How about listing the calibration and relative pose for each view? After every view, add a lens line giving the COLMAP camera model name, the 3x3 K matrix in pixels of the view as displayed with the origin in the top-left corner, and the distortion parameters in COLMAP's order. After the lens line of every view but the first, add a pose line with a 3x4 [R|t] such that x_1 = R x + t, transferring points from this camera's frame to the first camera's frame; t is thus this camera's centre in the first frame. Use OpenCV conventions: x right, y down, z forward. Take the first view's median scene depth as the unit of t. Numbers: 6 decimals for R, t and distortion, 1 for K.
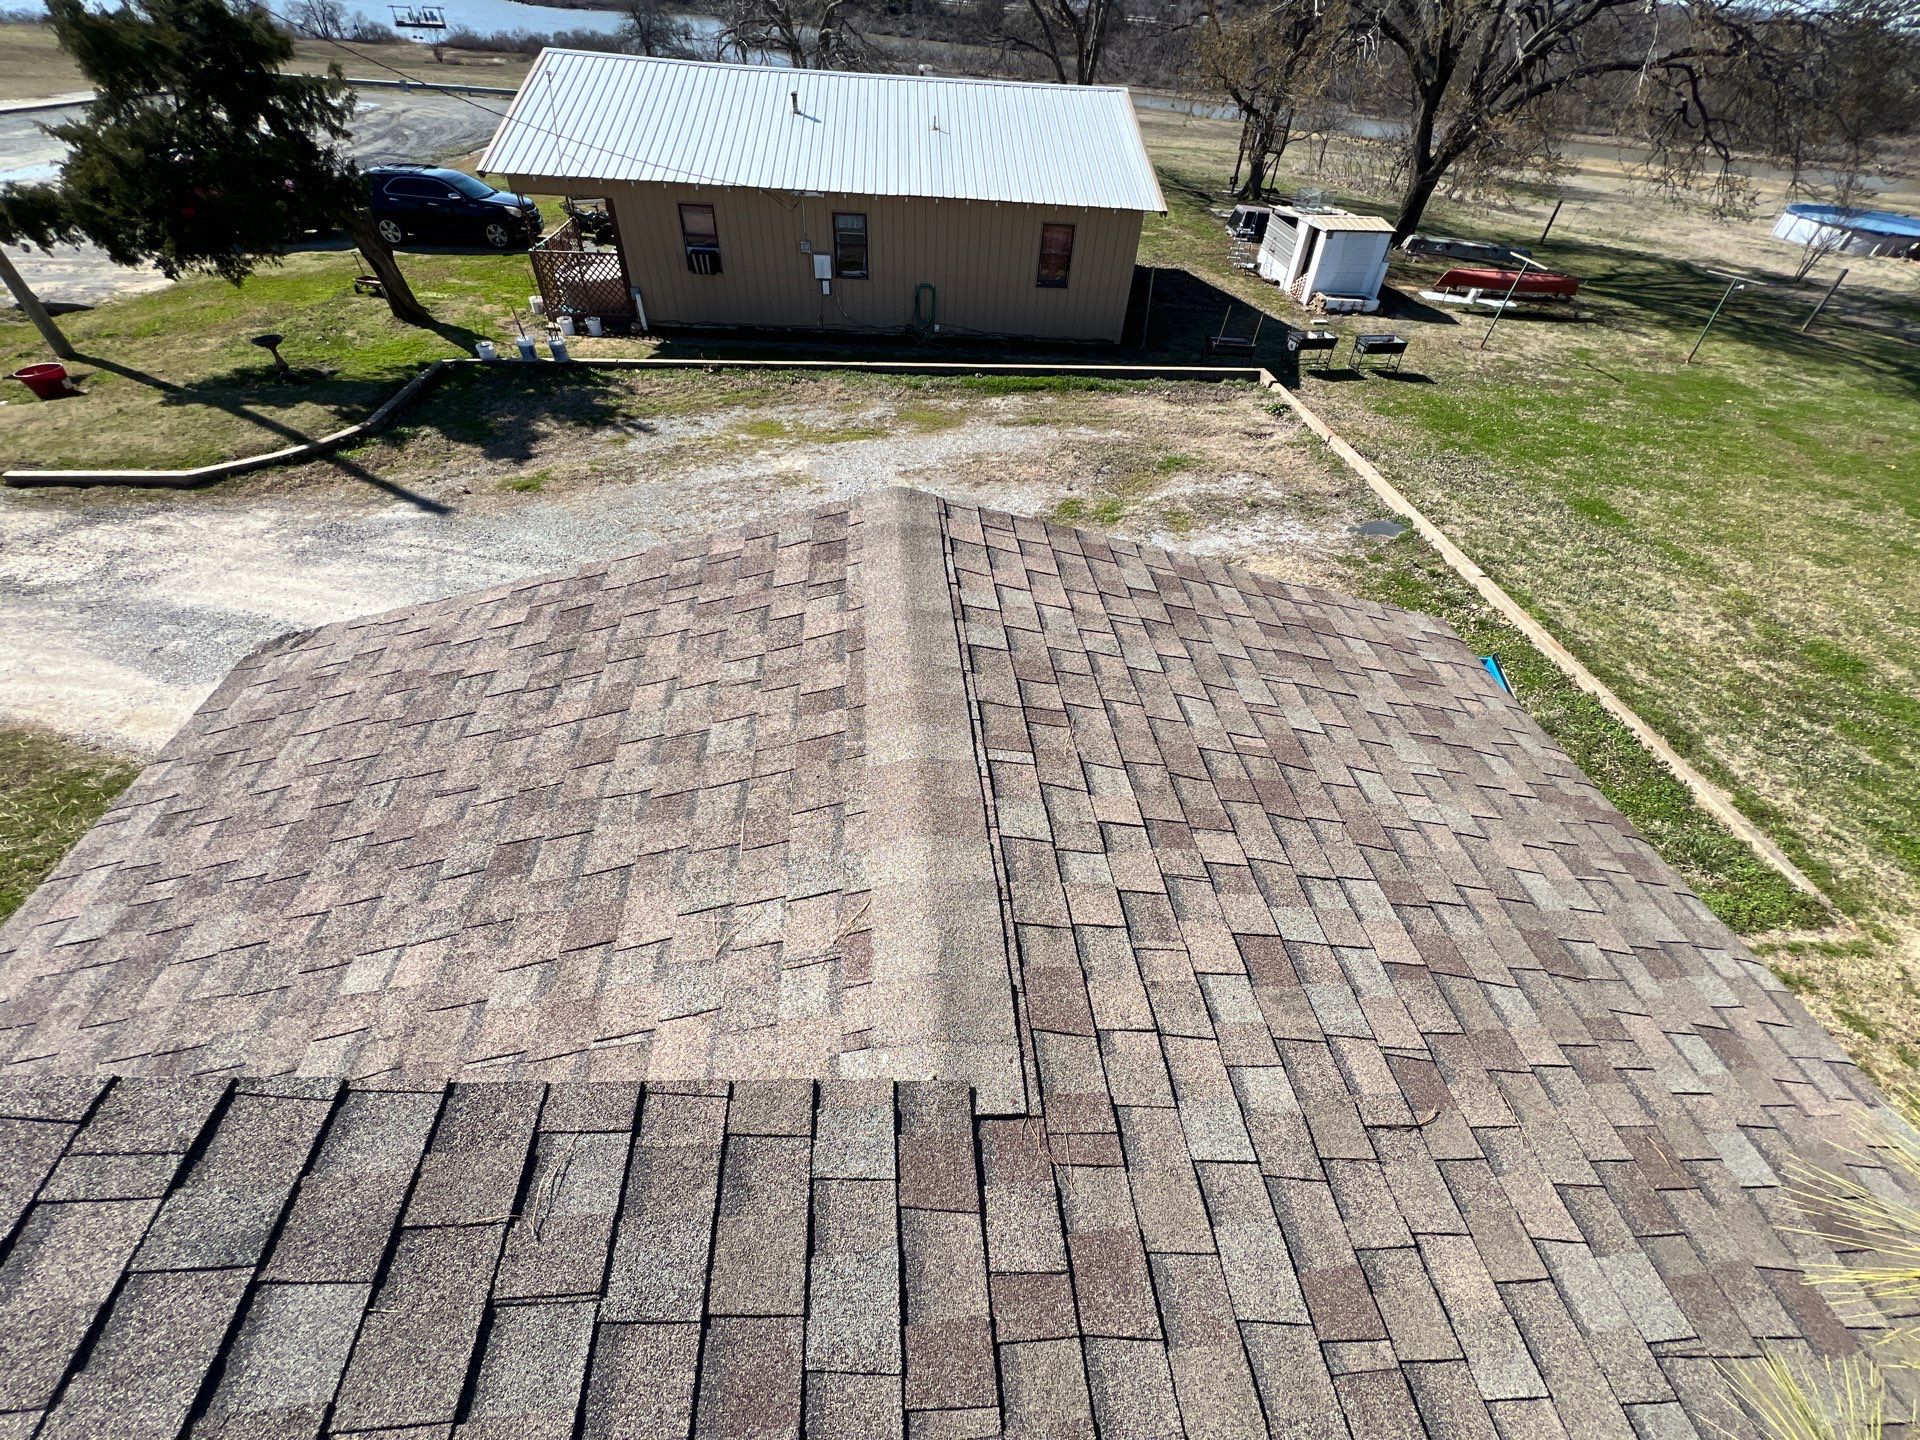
lens RADIAL K [[773.2, 0, 962.8], [0, 773.2, 724.7], [0, 0, 1]] dist [0.001056, -0.000419]
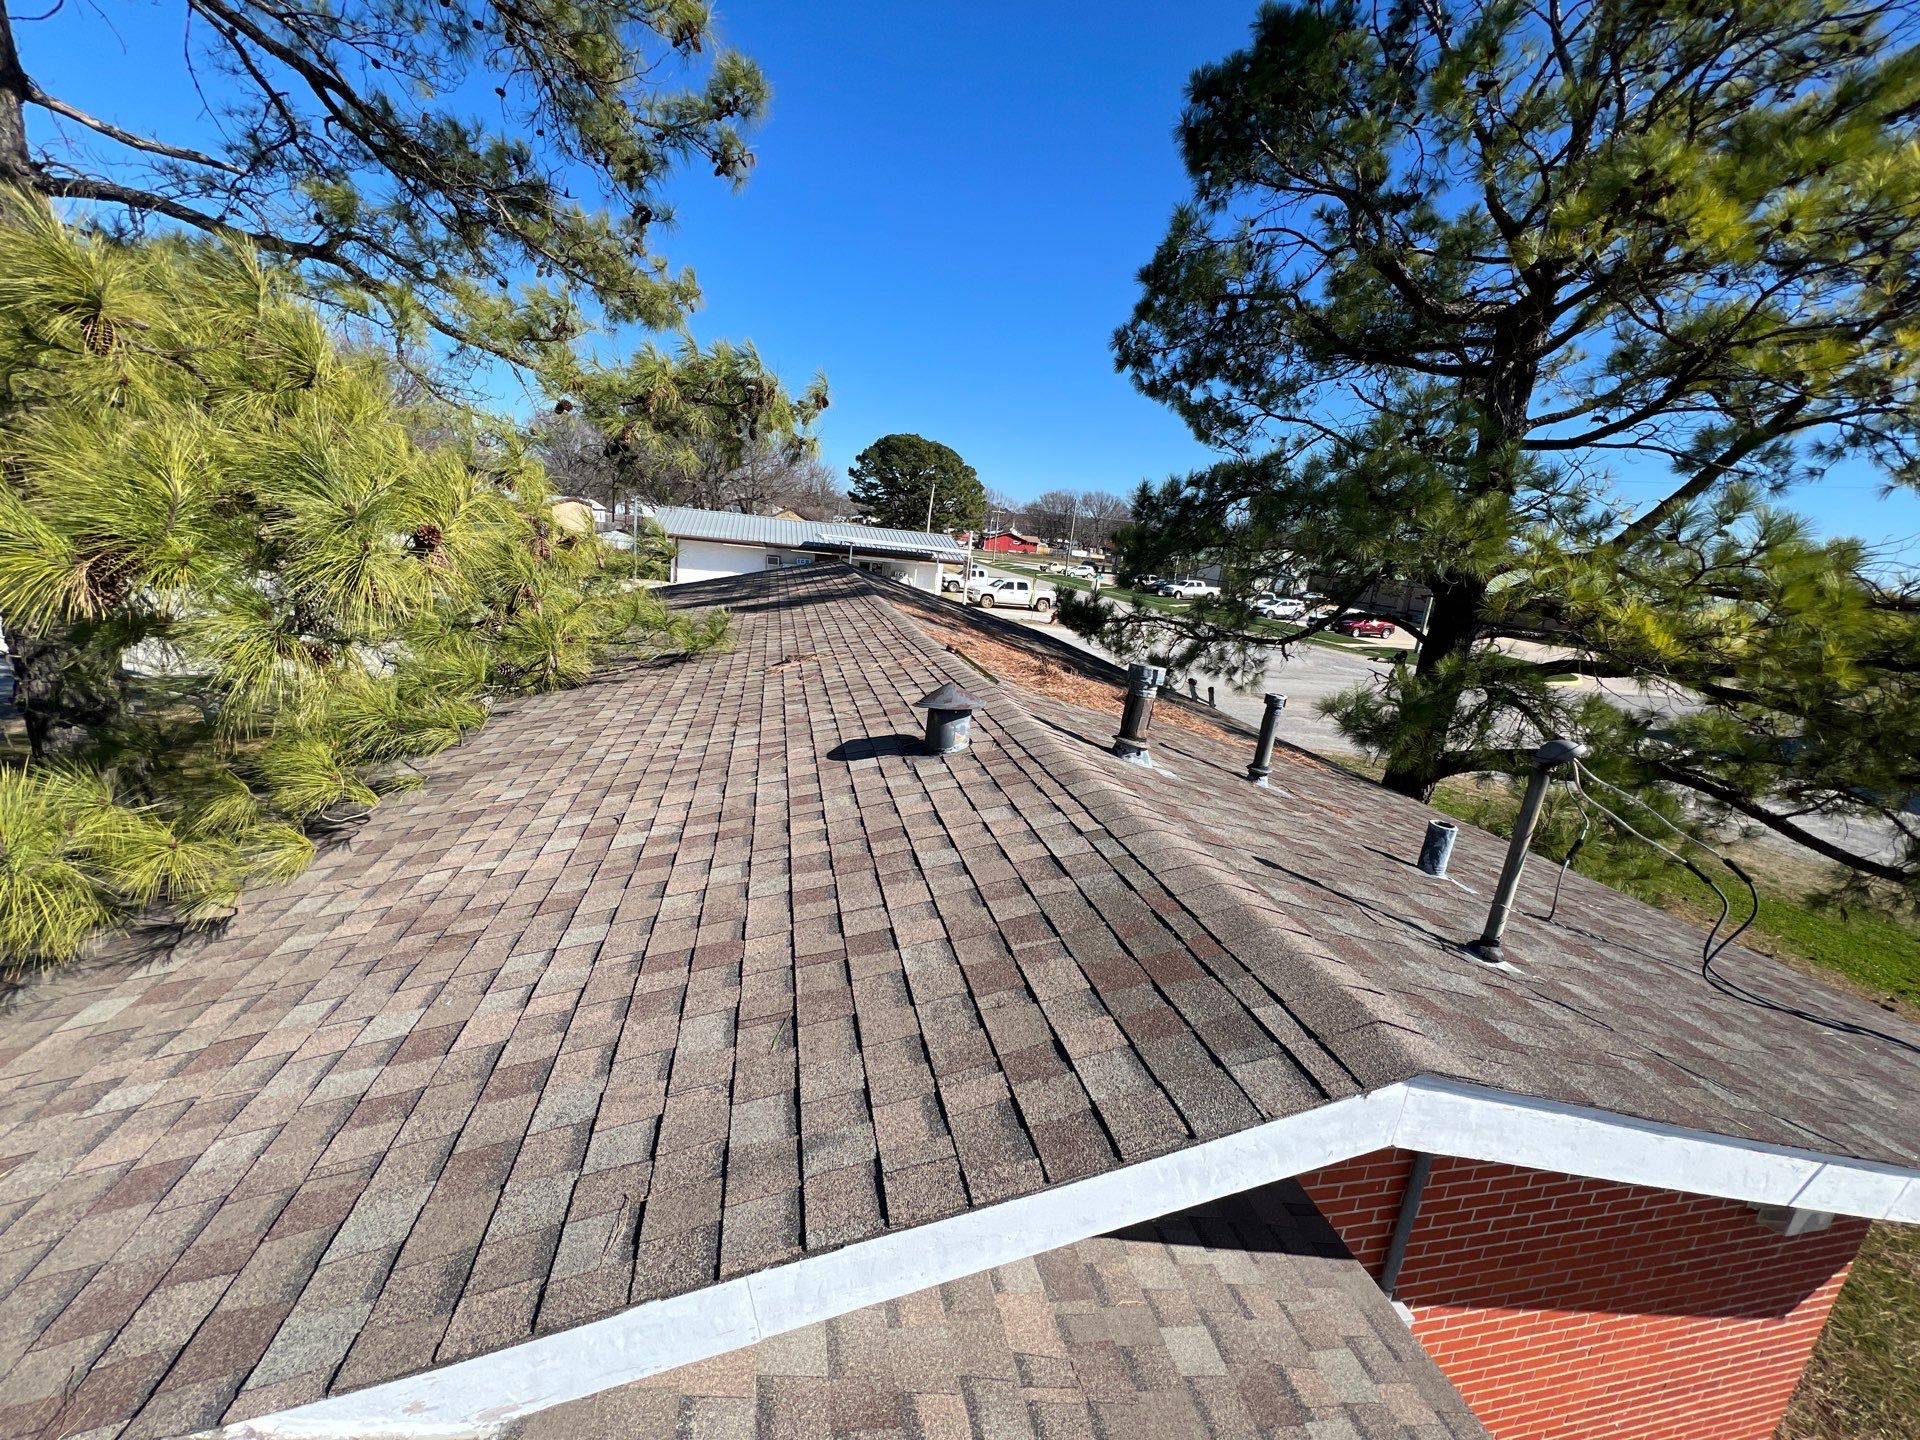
lens RADIAL K [[773.2, 0, 955.3], [0, 773.2, 713.3], [0, 0, 1]] dist [0.001056, -0.000419]
pose [[-0.980671, -0.116877, -0.156919, -0.482705], [-0.195068, 0.521548, 0.830624, -0.574942], [-0.015240, 0.845179, -0.534266, 0.608423]]
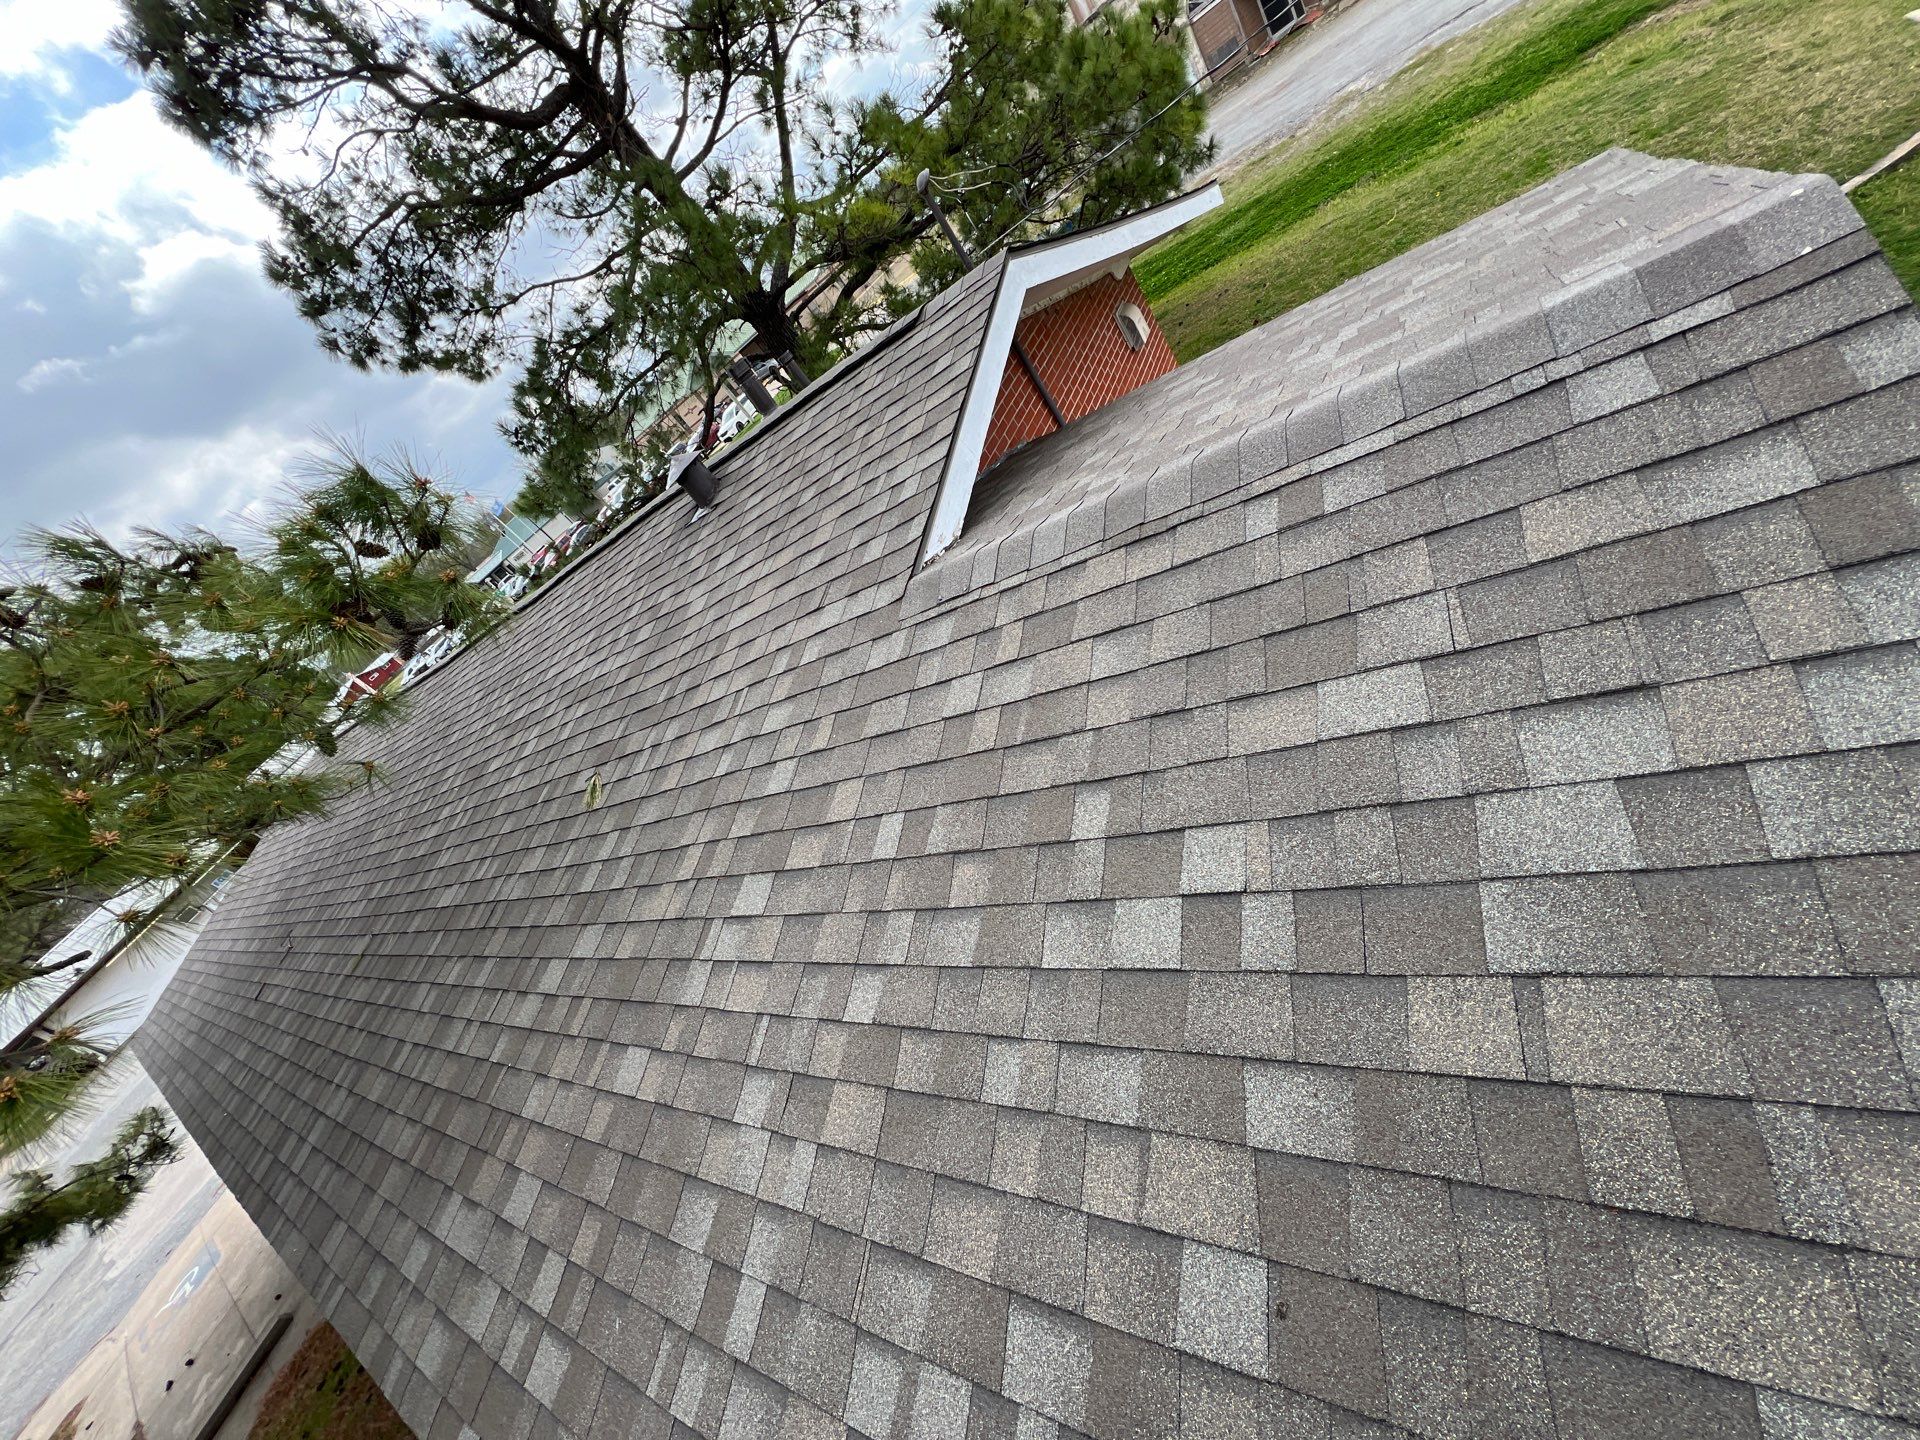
lens RADIAL K [[773.2, 0, 960.4], [0, 773.2, 721.5], [0, 0, 1]] dist [0.001056, -0.000419]
pose [[-0.431504, 0.711217, -0.554955, 0.947412], [-0.094671, 0.576076, 0.811895, -0.719101], [0.897130, 0.402874, -0.181247, 1.245847]]
